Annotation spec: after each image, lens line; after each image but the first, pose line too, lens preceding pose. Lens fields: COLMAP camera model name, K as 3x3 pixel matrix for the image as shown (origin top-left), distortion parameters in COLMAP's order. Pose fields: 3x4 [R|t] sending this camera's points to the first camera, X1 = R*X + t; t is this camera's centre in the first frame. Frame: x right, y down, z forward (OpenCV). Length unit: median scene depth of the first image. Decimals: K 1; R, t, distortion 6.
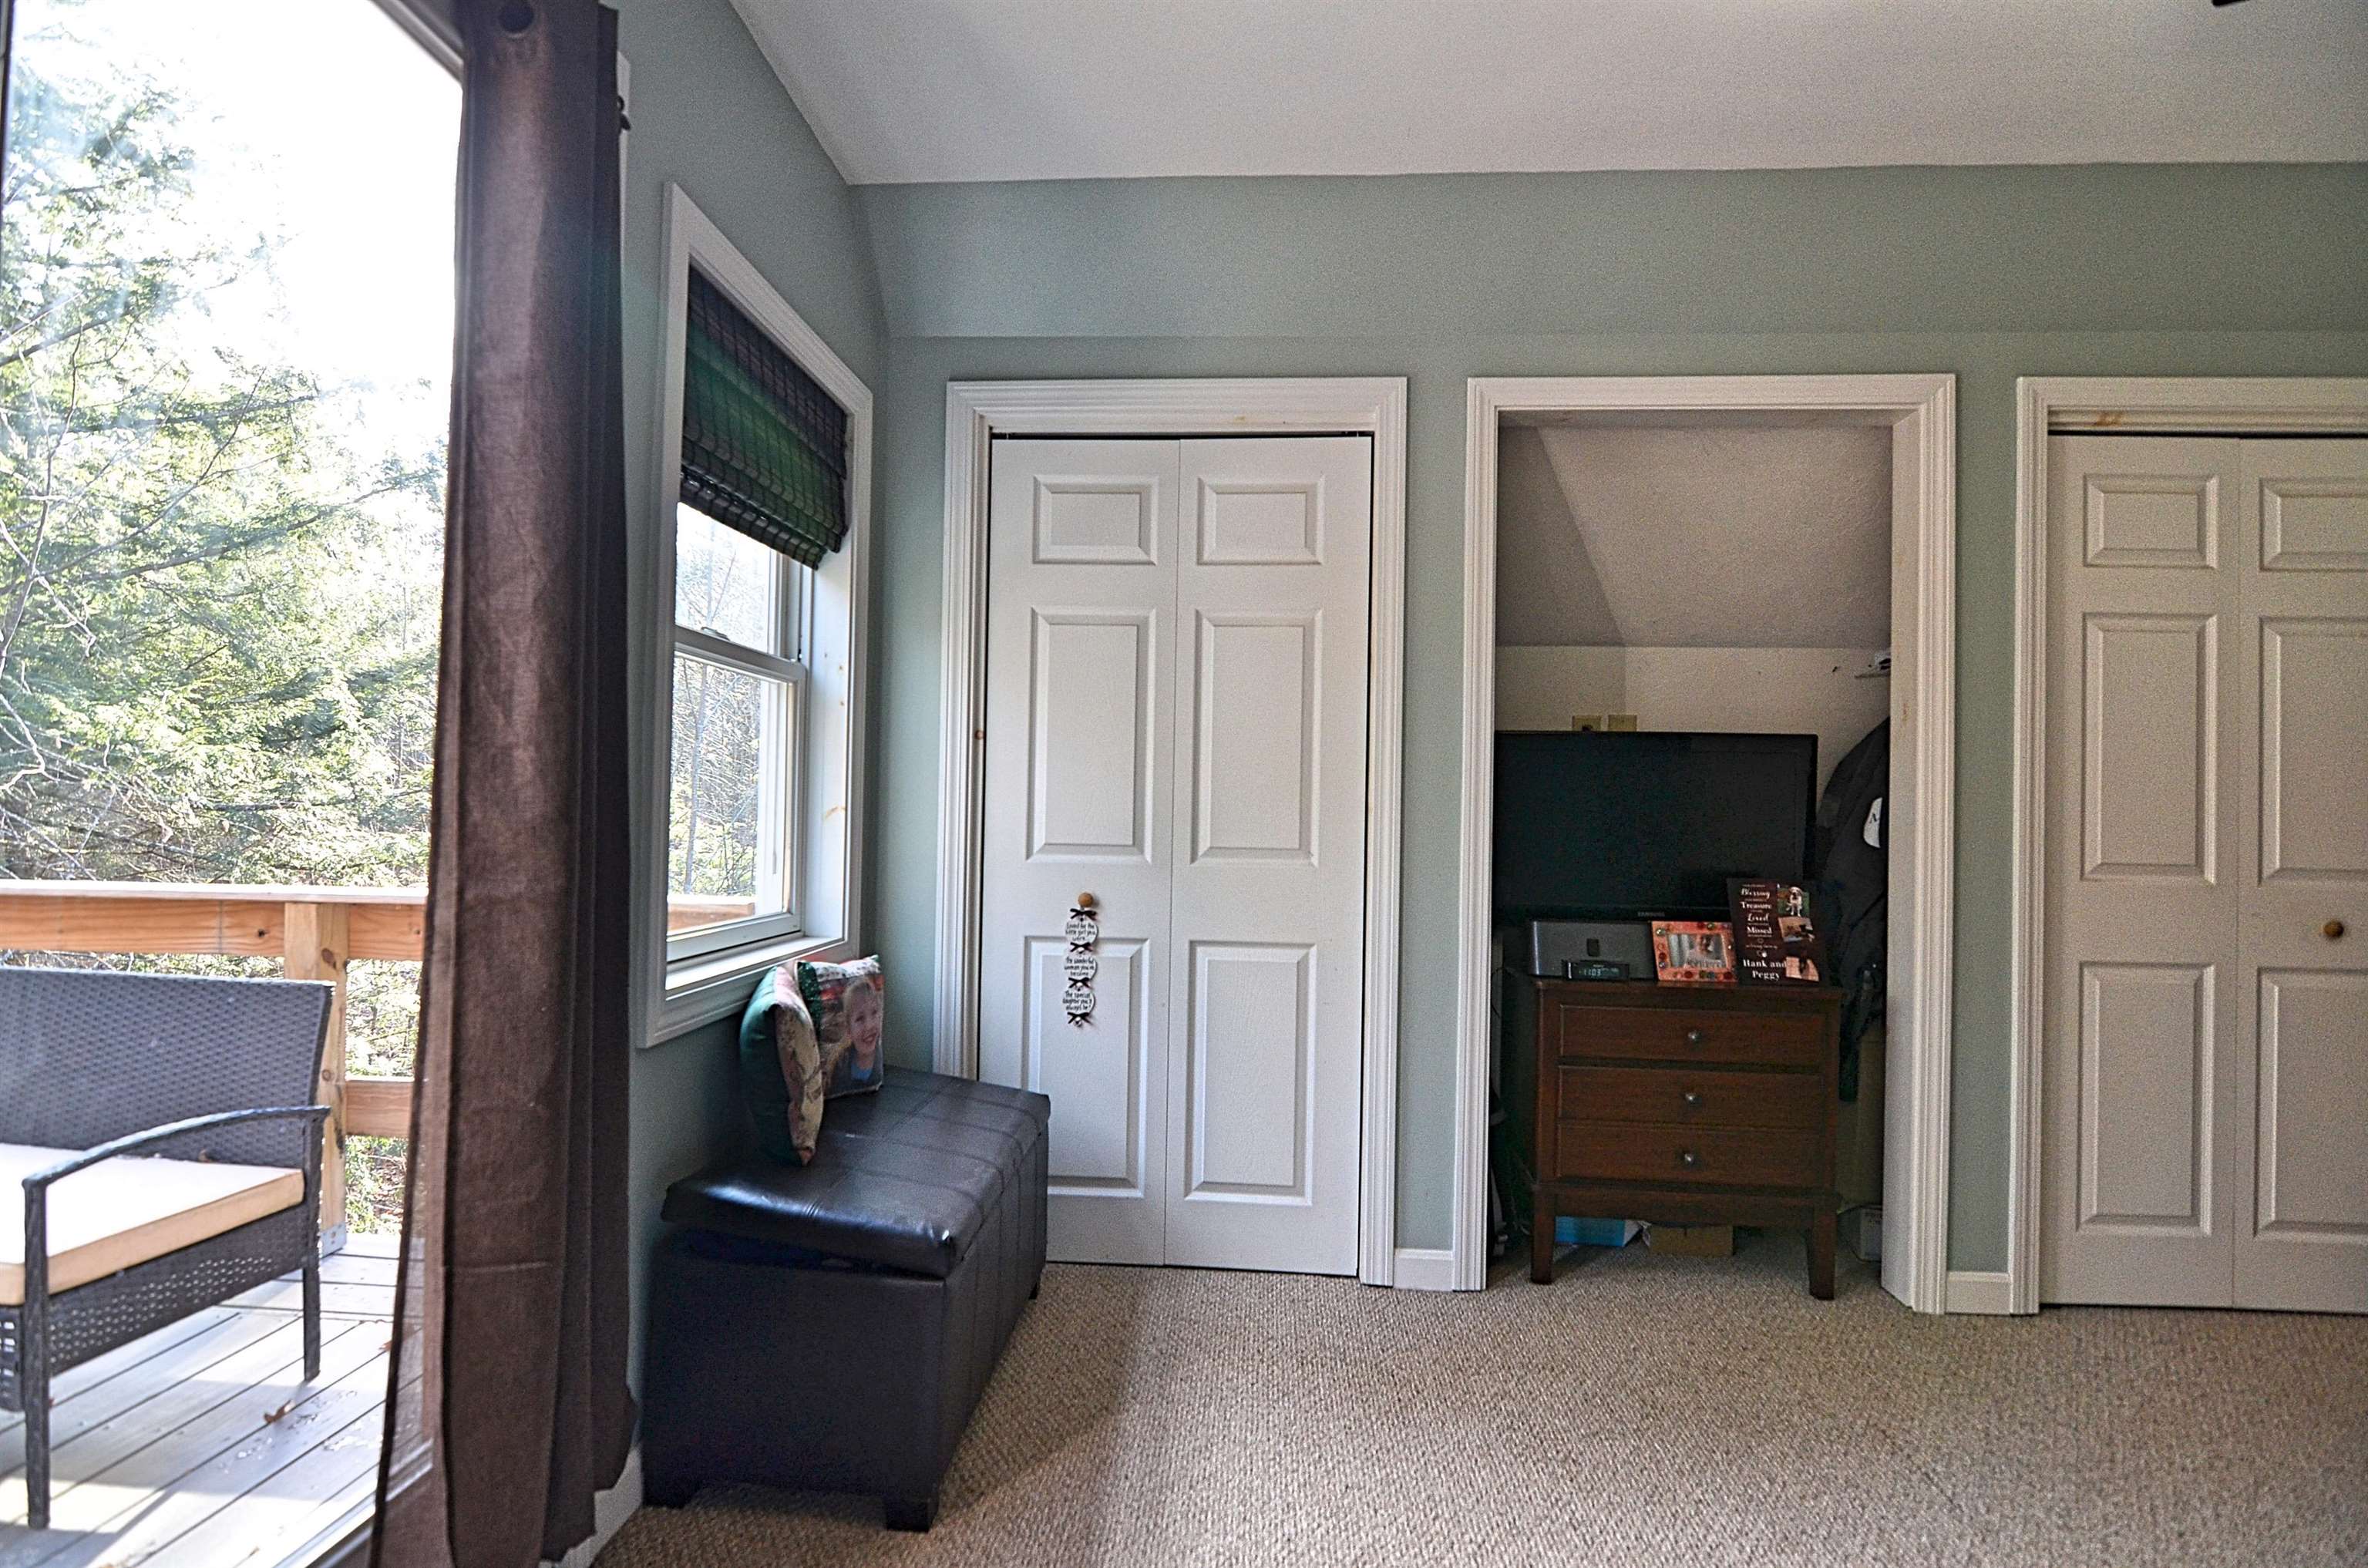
lens RADIAL K [[1167.3, 0, 1178.0], [0, 1167.3, 806.9], [0, 0, 1]] dist [0.000652, 0.000051]
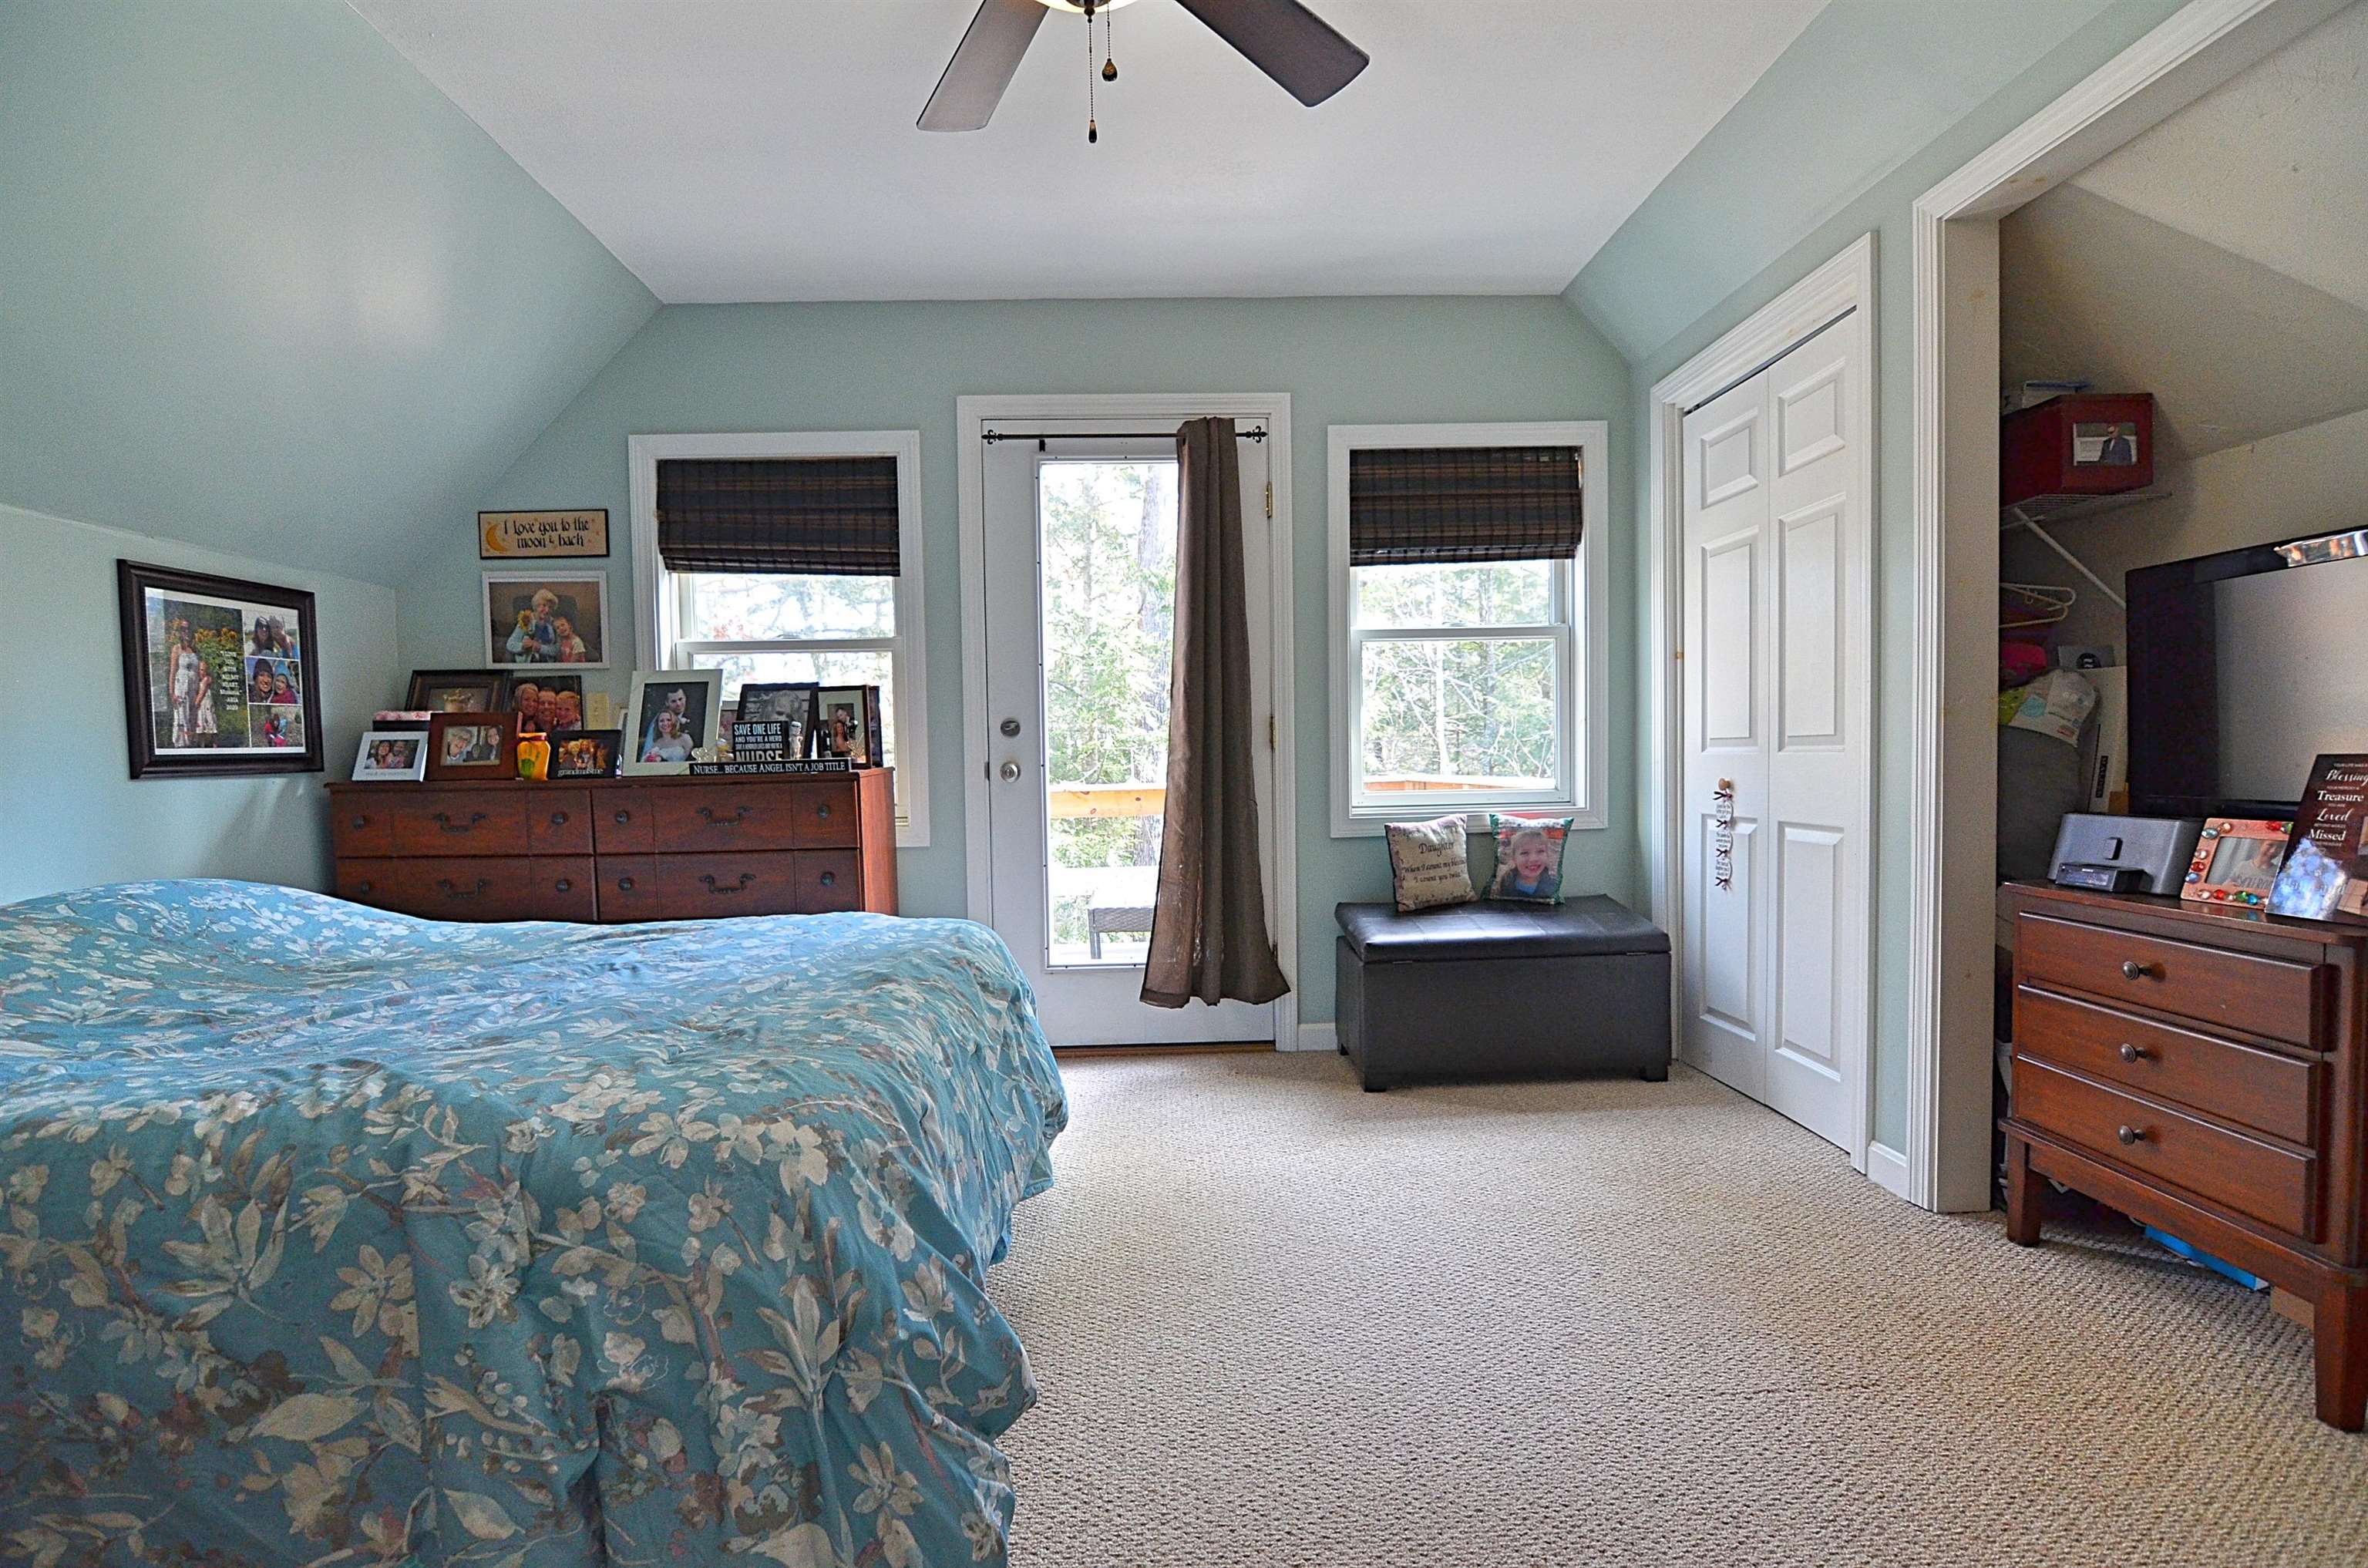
lens RADIAL K [[1167.3, 0, 1178.0], [0, 1167.3, 806.9], [0, 0, 1]] dist [0.000652, 0.000051]
pose [[0.104818, 0.021750, -0.994254, 1.087848], [0.029768, 0.999244, 0.024997, 0.058110], [0.994046, -0.032217, 0.104091, 0.329175]]
